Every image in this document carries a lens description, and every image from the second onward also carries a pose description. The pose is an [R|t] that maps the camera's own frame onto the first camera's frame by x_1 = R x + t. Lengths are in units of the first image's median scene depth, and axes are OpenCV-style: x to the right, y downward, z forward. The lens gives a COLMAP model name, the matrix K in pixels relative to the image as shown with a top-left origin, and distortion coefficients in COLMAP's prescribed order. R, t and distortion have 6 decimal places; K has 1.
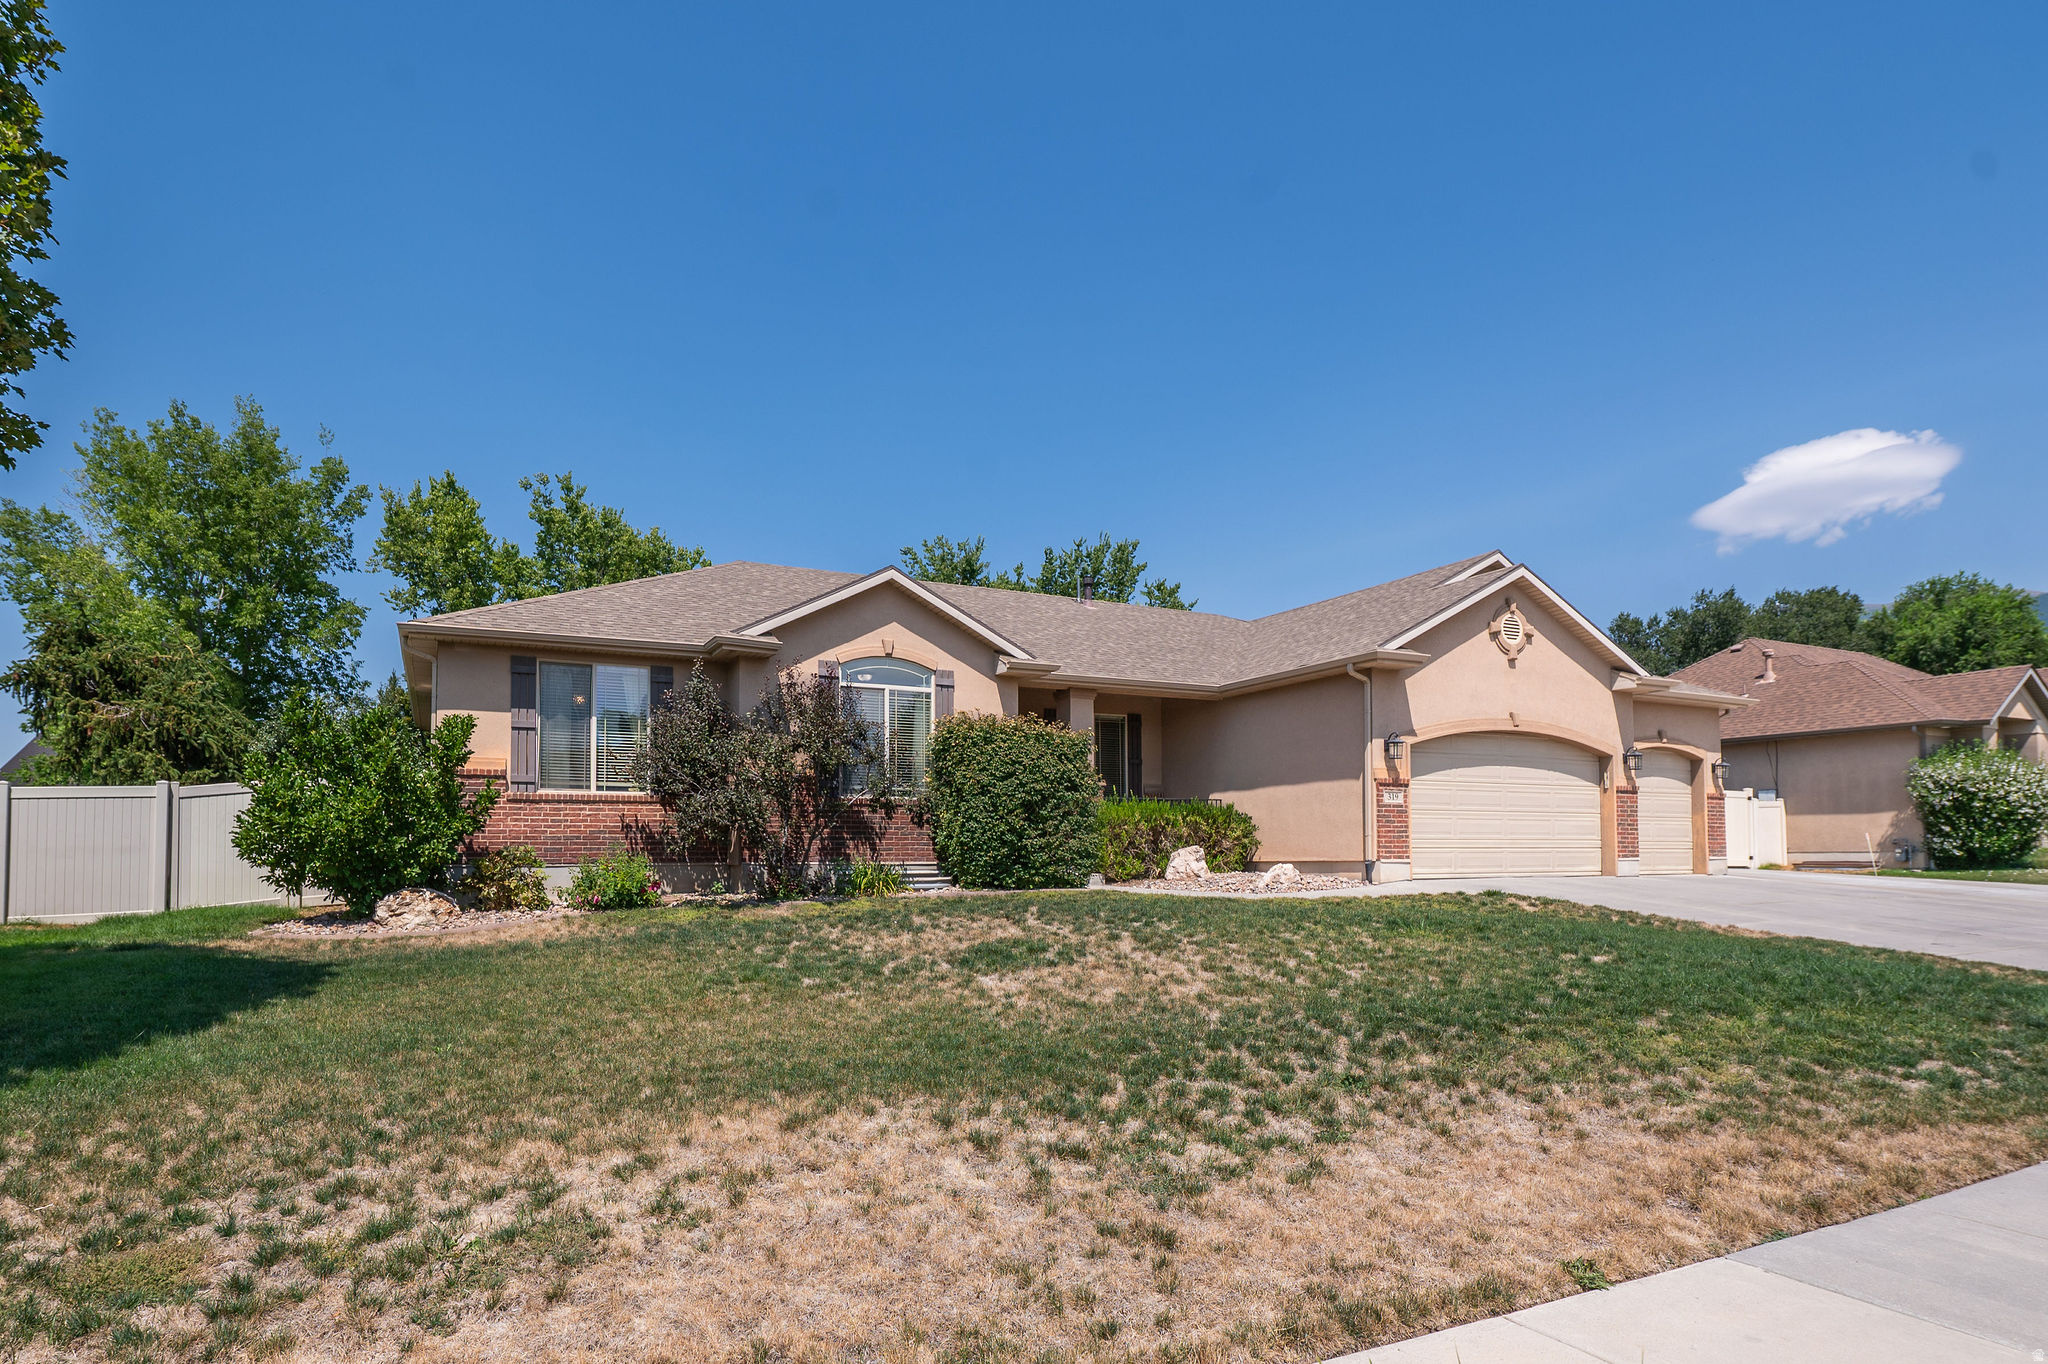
lens RADIAL K [[875.6, 0, 1019.2], [0, 875.6, 671.2], [0, 0, 1]] dist [-0.001852, -0.000485]
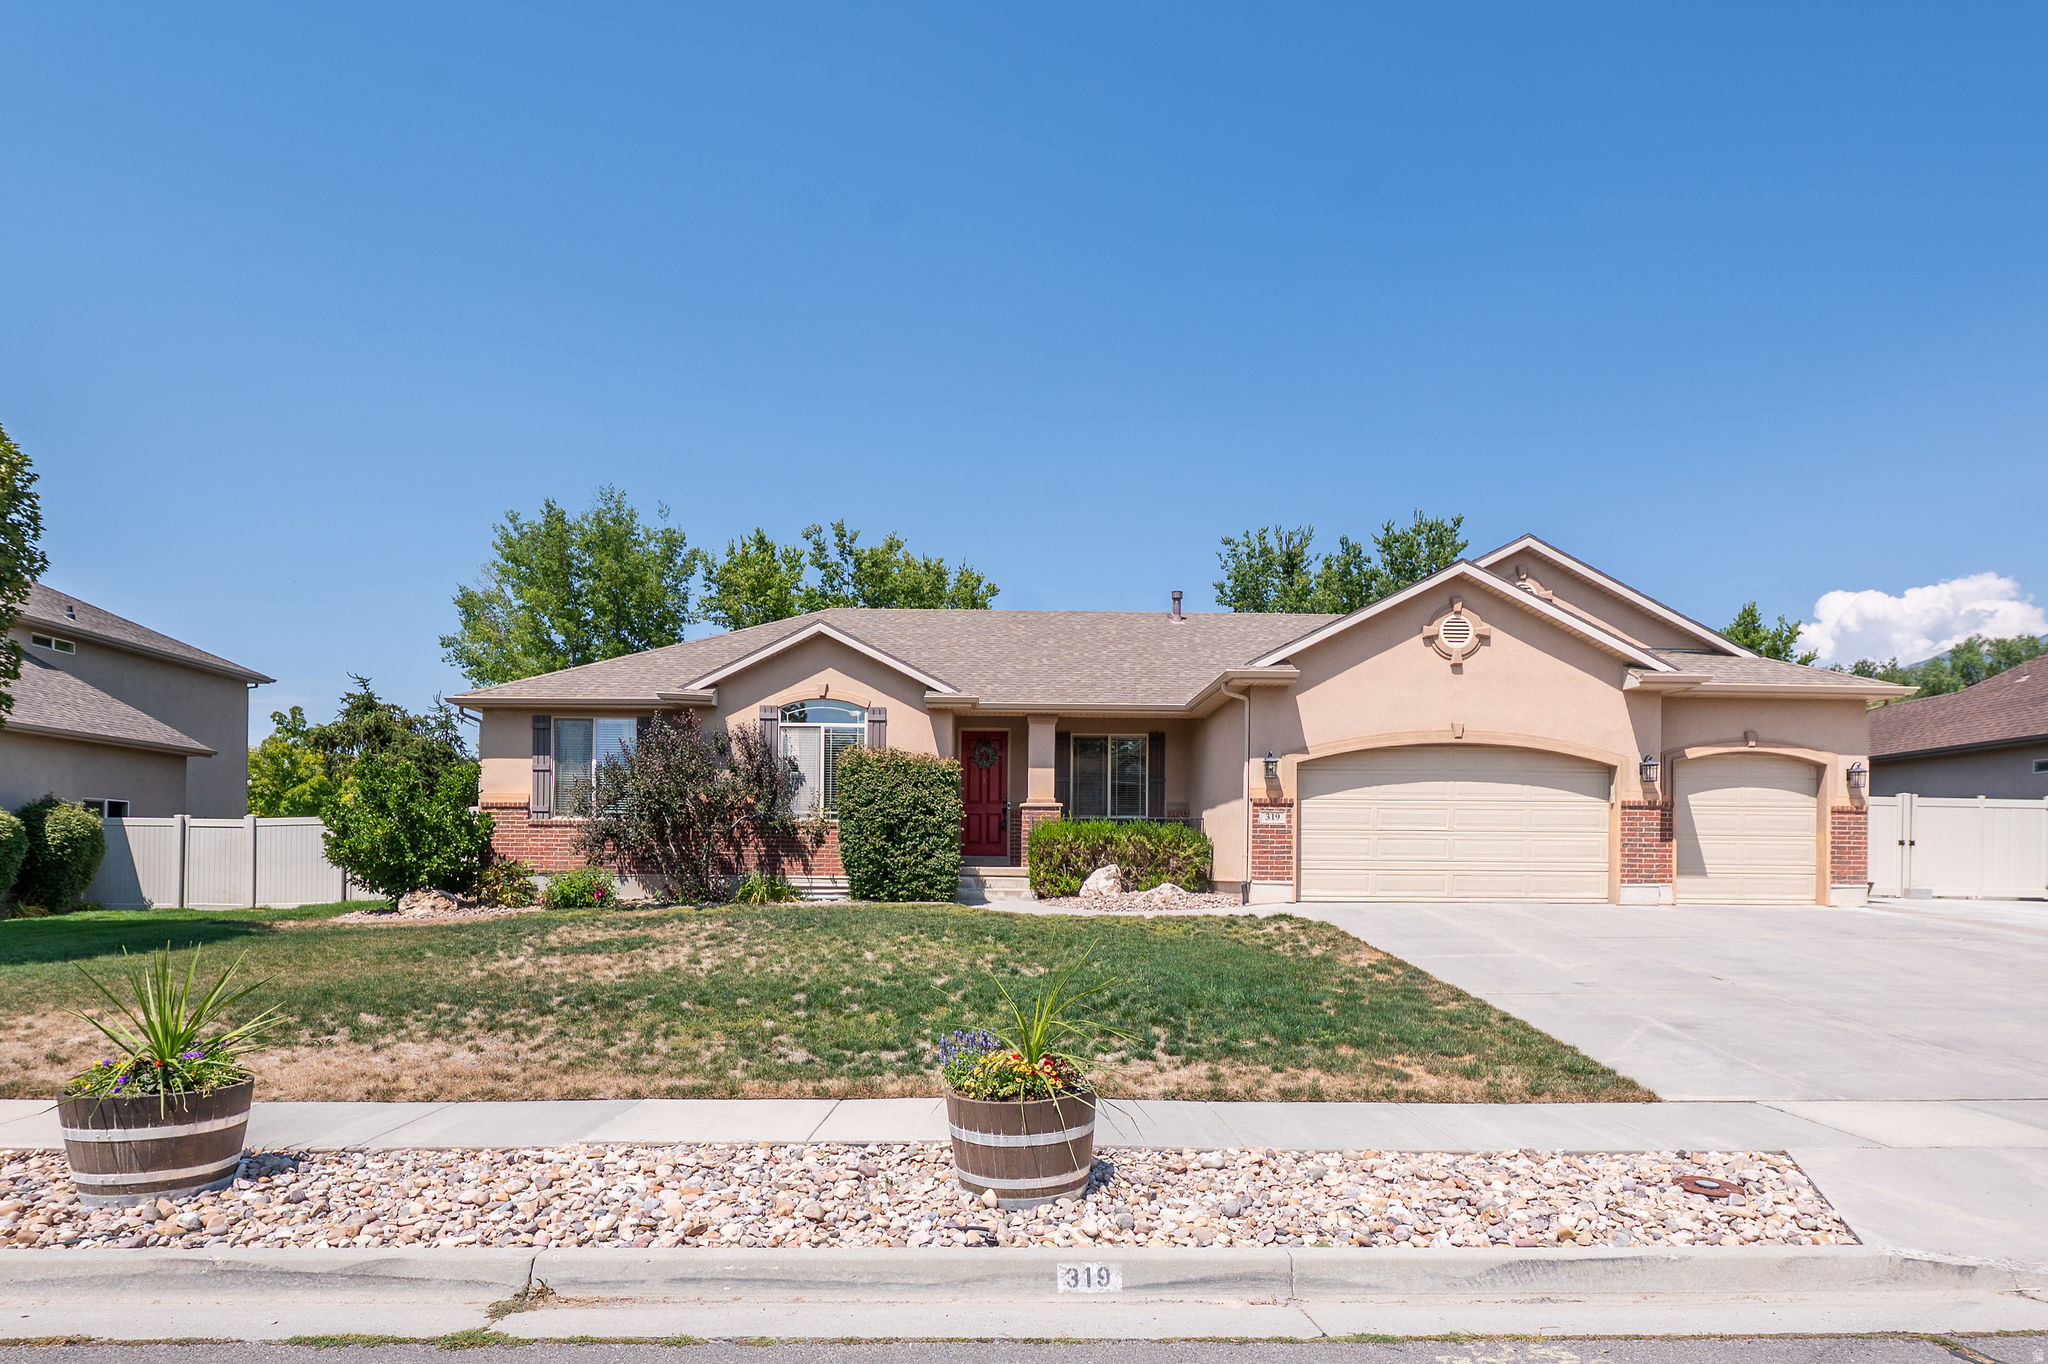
lens RADIAL K [[901.5, 0, 1024.0], [0, 901.5, 682.0], [0, 0, 1]] dist [-0.000368, -0.000087]
pose [[0.944663, -0.054831, -0.323428, 0.479645], [0.055623, 0.998429, -0.006802, -0.015356], [0.323293, -0.011565, 0.946228, -0.040558]]
